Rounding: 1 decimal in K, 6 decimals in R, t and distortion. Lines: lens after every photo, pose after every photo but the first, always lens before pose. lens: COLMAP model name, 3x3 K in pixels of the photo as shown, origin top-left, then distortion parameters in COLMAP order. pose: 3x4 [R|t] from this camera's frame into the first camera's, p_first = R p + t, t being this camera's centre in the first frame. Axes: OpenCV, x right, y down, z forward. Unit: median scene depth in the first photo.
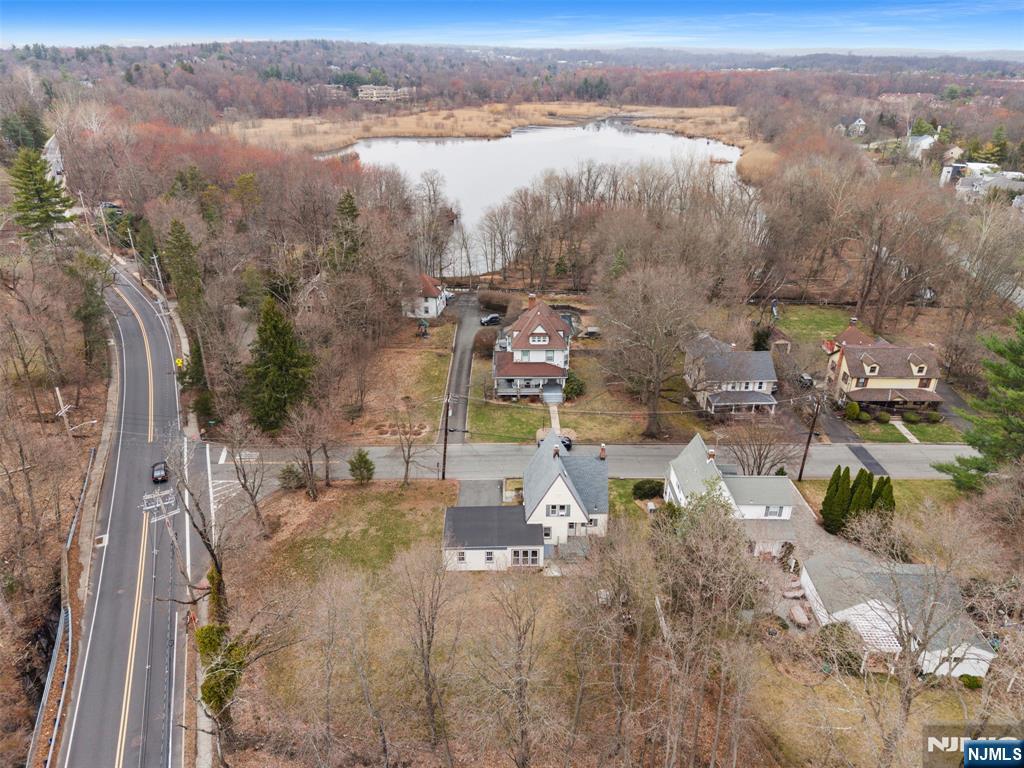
lens RADIAL K [[694.7, 0, 512.0], [0, 694.7, 384.0], [0, 0, 1]] dist [0.003108, -0.004001]
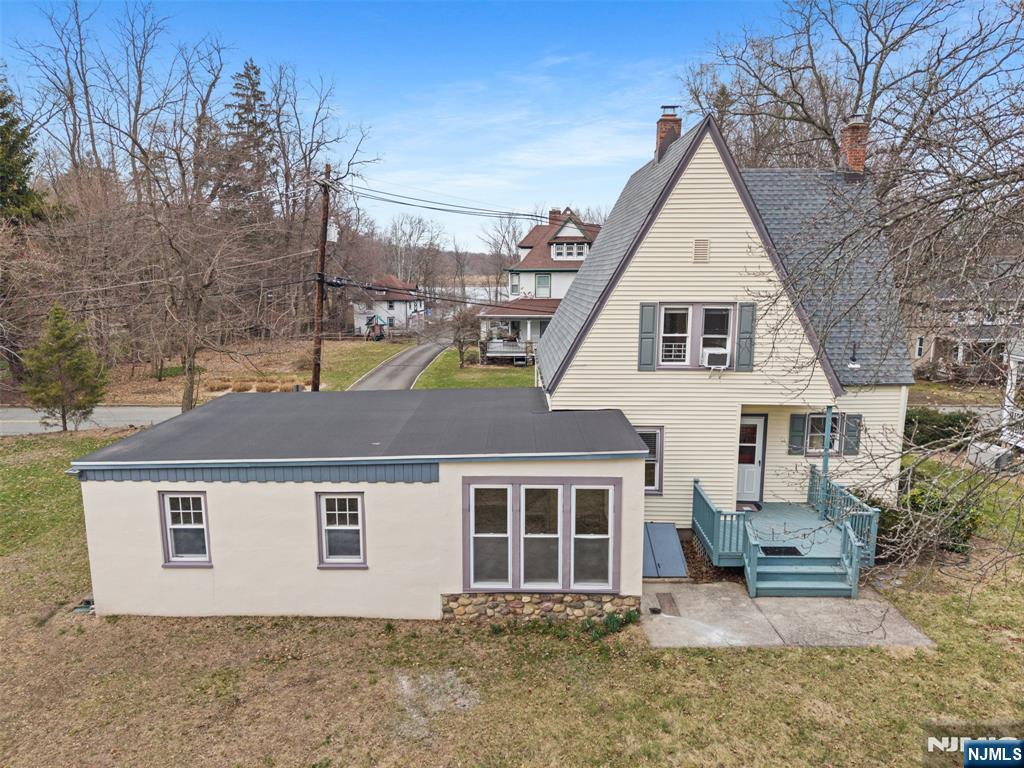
lens RADIAL K [[696.6, 0, 512.0], [0, 696.6, 384.0], [0, 0, 1]] dist [0.034880, -0.039647]
pose [[0.999643, 0.005250, -0.026178, 0.015661], [-0.012103, 0.963052, -0.269042, 0.253817], [0.023799, 0.269263, 0.962773, 0.796996]]
